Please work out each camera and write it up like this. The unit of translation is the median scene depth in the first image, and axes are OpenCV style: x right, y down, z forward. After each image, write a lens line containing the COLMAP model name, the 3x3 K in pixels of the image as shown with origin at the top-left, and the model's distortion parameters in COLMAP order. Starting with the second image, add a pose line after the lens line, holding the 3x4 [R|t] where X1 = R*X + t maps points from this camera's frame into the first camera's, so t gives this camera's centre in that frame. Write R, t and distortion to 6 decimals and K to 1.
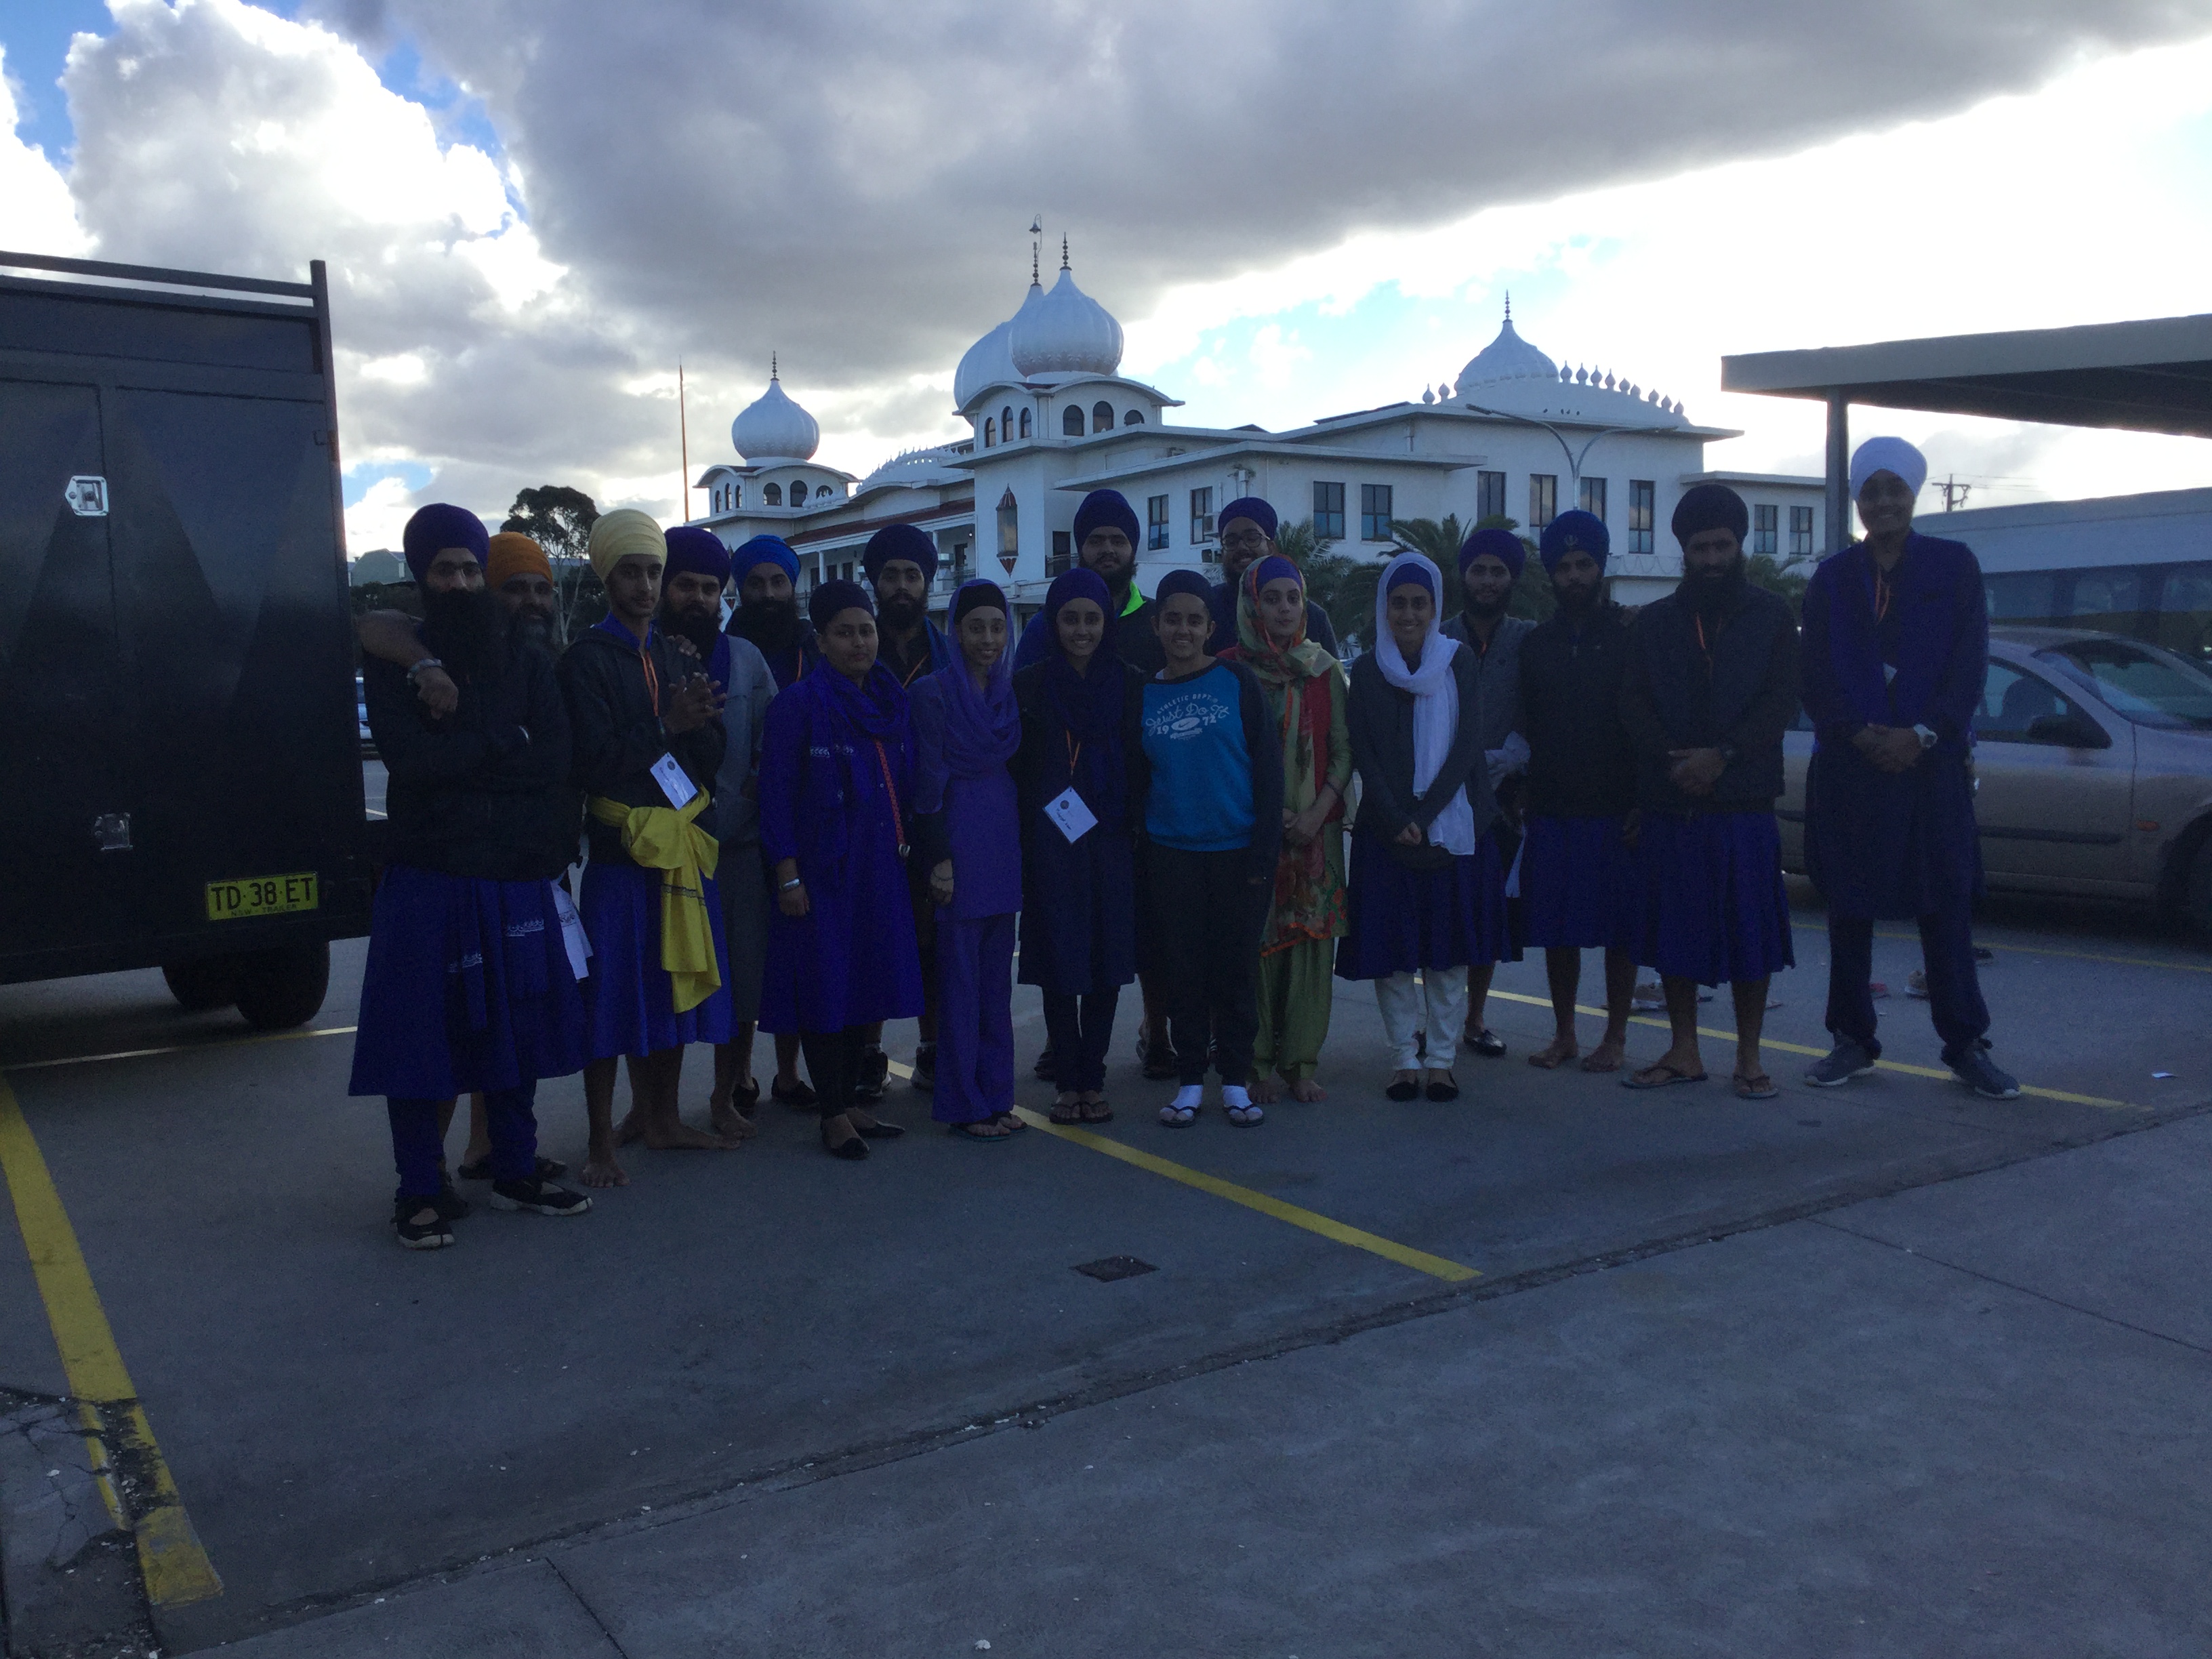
lens RADIAL K [[1976.3, 0, 1050.2], [0, 1976.3, 823.8], [0, 0, 1]] dist [0.145874, -0.271445]
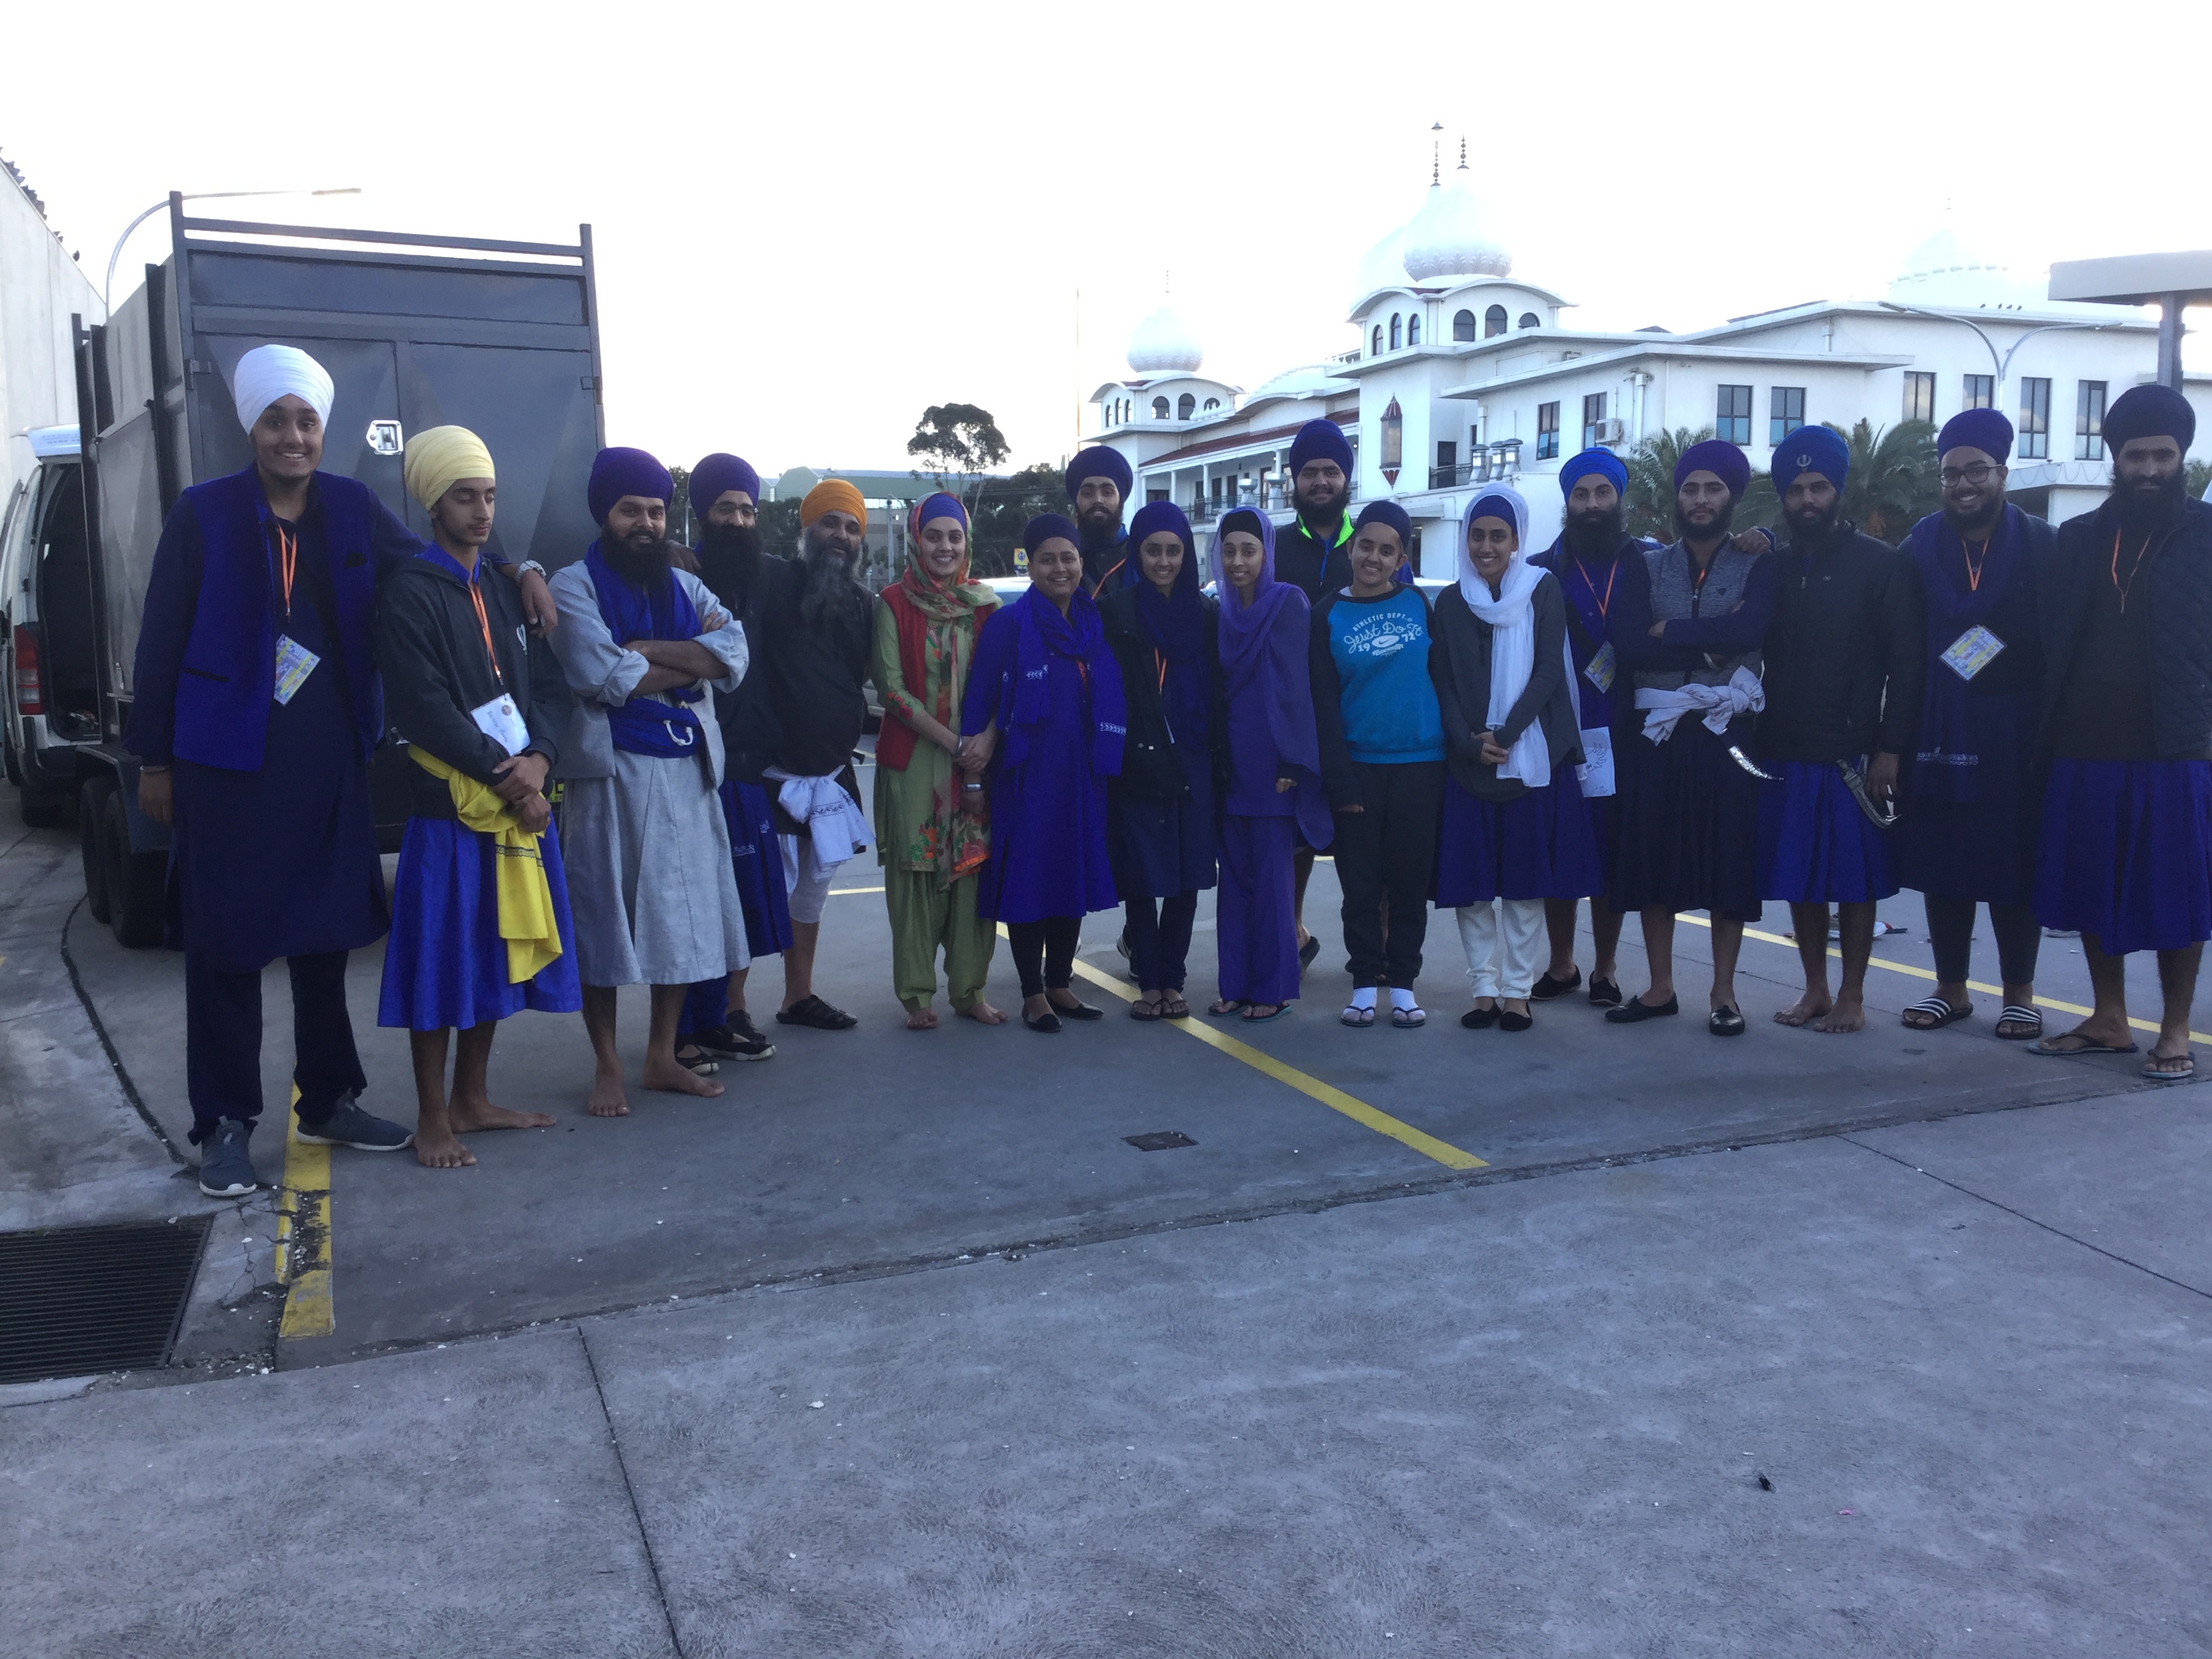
lens RADIAL K [[1976.3, 0, 1050.2], [0, 1976.3, 823.8], [0, 0, 1]] dist [0.145874, -0.271445]
pose [[0.980049, 0.030102, -0.196465, 0.169103], [-0.021548, 0.998730, 0.045534, -0.002252], [0.197586, -0.040393, 0.979453, -0.083035]]
